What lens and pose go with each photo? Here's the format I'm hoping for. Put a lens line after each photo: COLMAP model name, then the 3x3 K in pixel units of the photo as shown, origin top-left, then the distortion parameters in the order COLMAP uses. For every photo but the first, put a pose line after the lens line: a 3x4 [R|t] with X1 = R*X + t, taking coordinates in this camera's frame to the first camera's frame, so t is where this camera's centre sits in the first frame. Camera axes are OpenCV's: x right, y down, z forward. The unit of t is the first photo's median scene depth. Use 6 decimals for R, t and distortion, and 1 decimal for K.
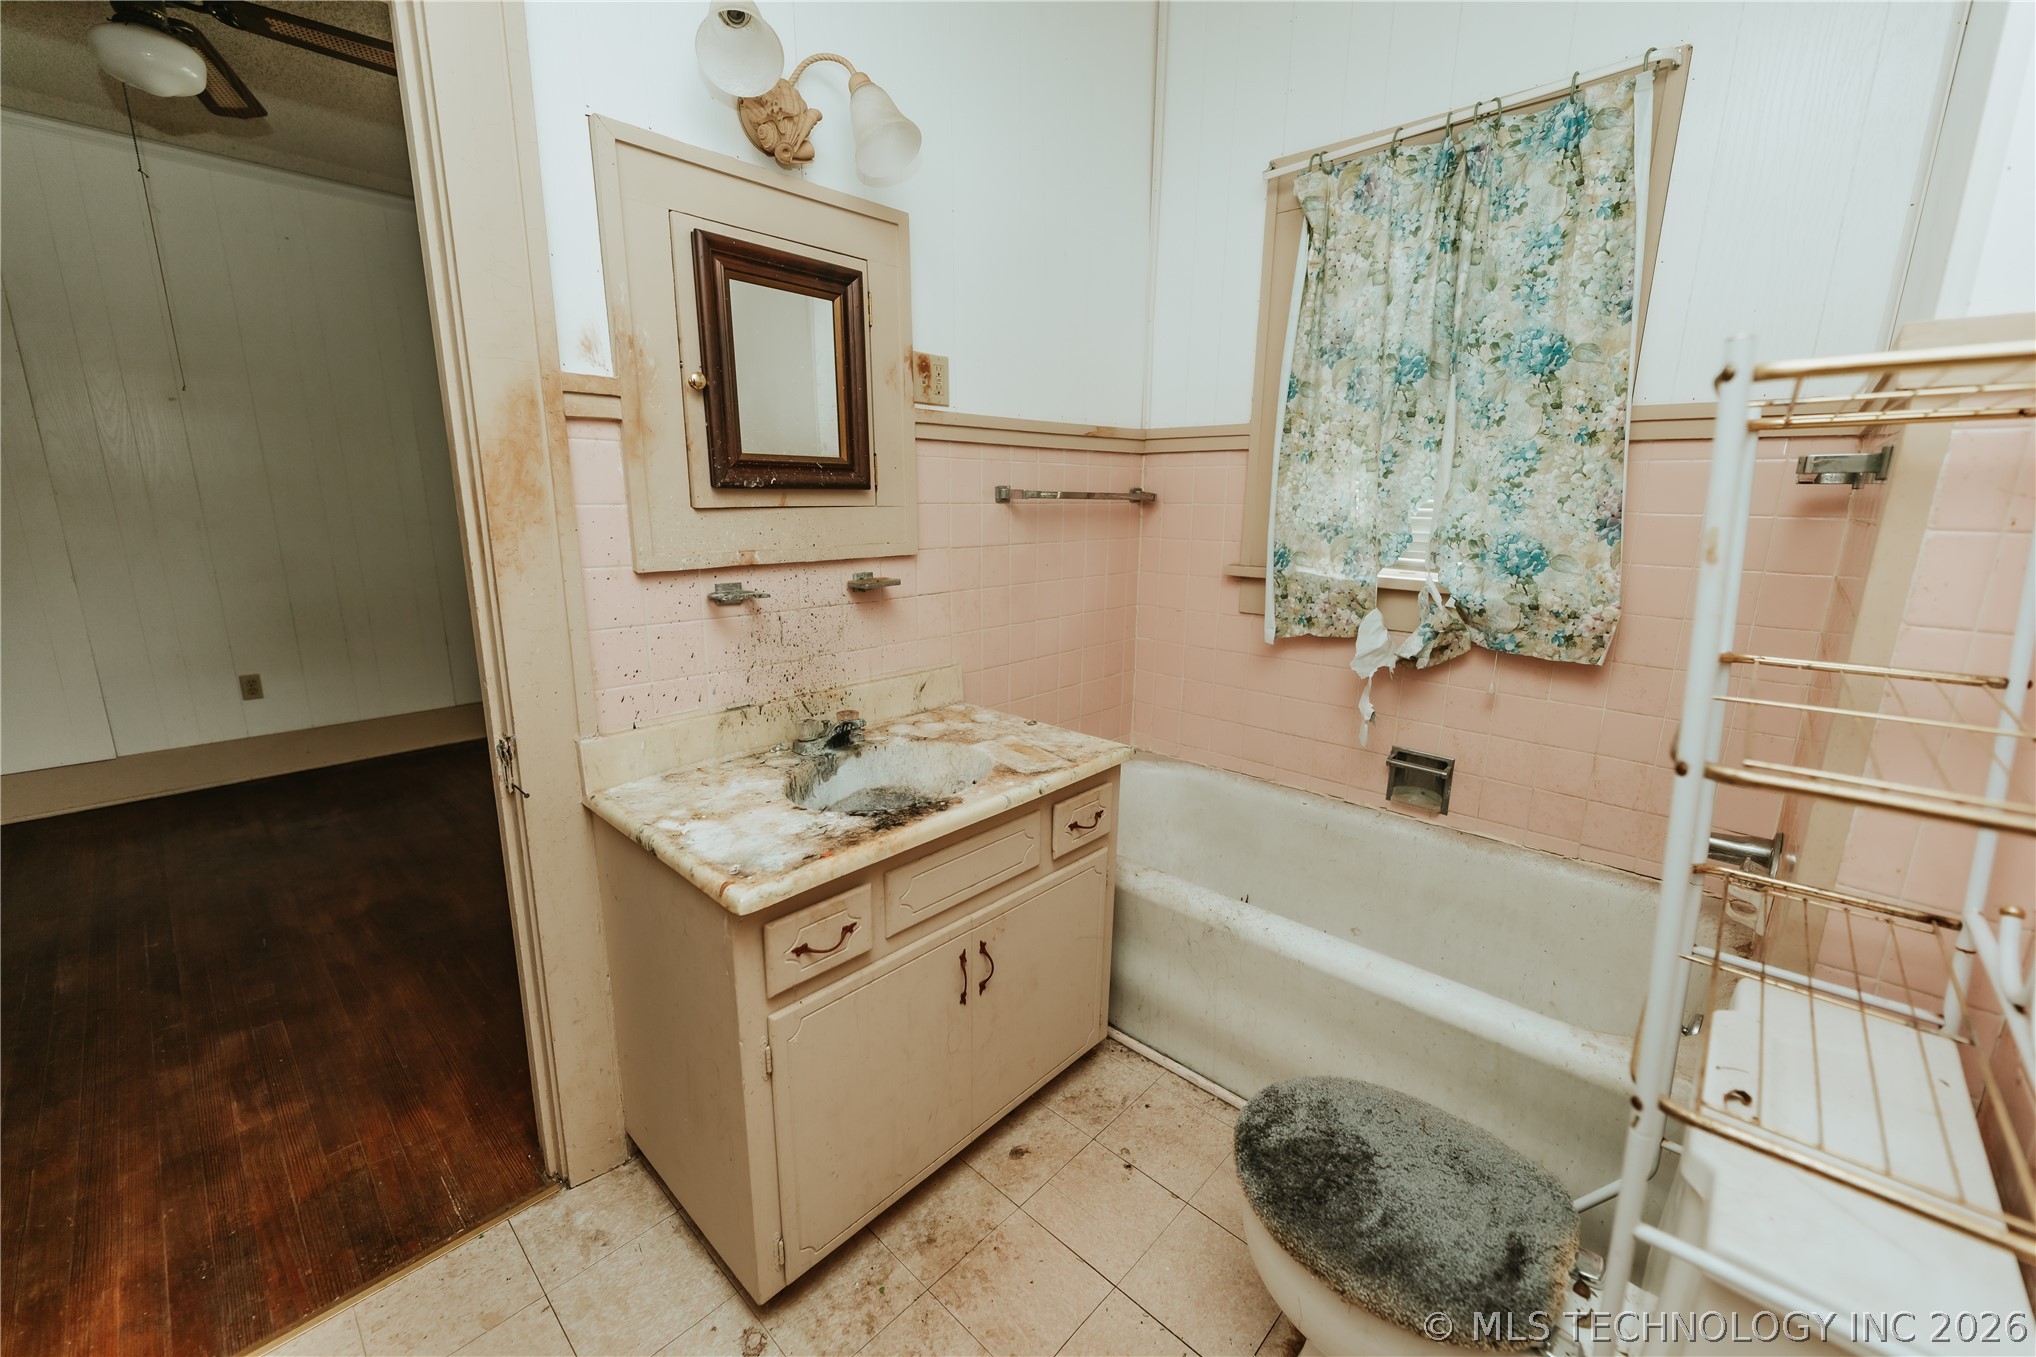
lens RADIAL K [[812.1, 0, 1007.5], [0, 812.1, 674.7], [0, 0, 1]] dist [0.002065, 0.000083]
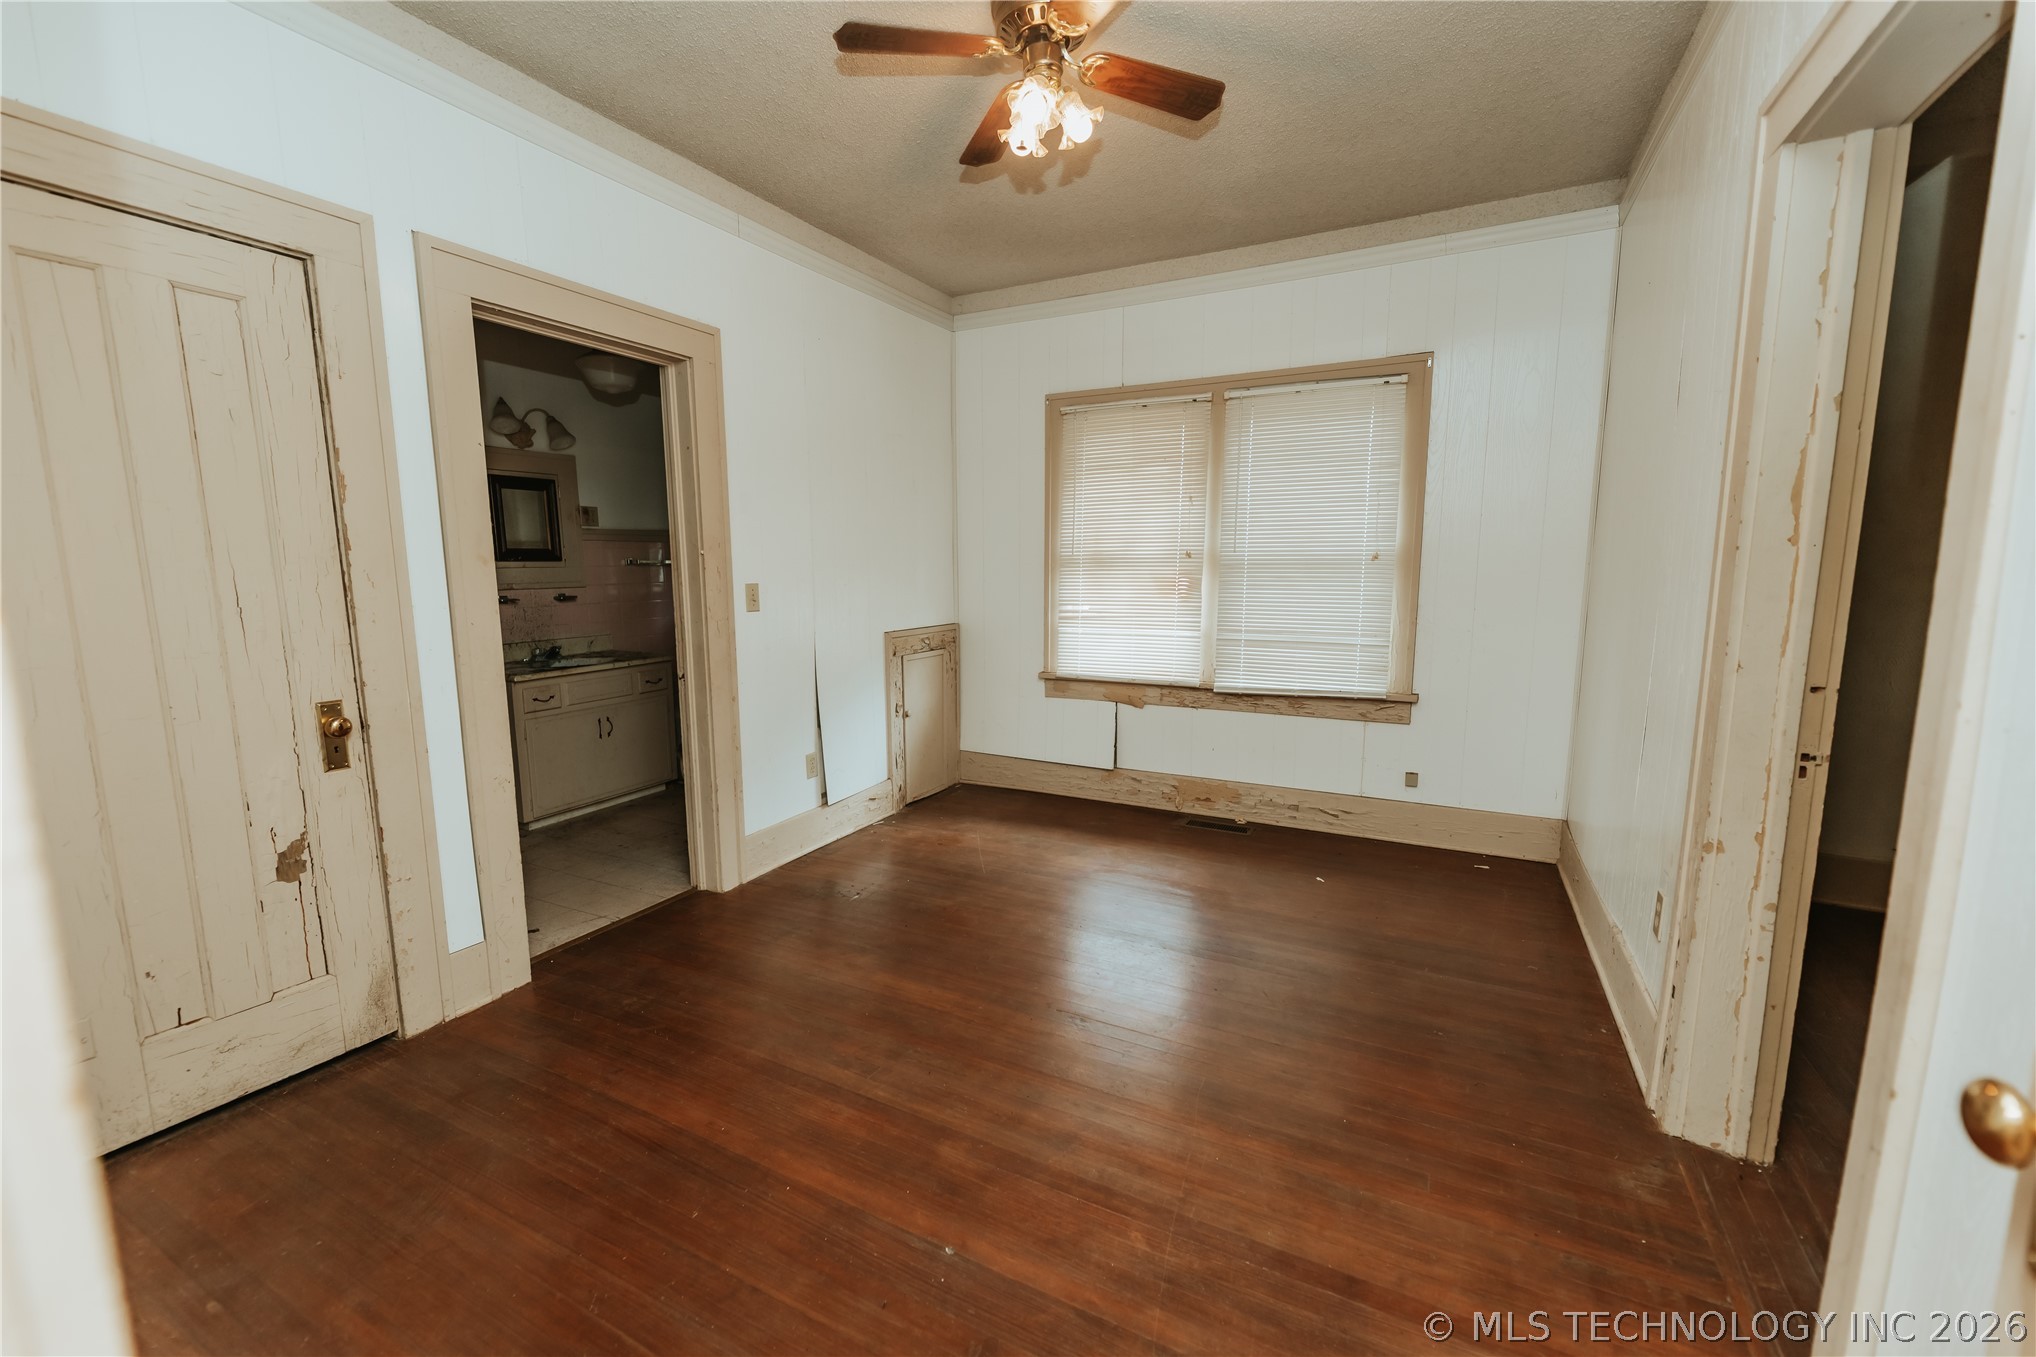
lens RADIAL K [[812.1, 0, 1024.8], [0, 812.1, 683.0], [0, 0, 1]] dist [0.002065, 0.000083]
pose [[0.961499, -0.046709, 0.270812, 0.526779], [0.067100, 0.995526, -0.066528, 0.433575], [-0.266492, 0.082138, 0.960331, -1.838601]]
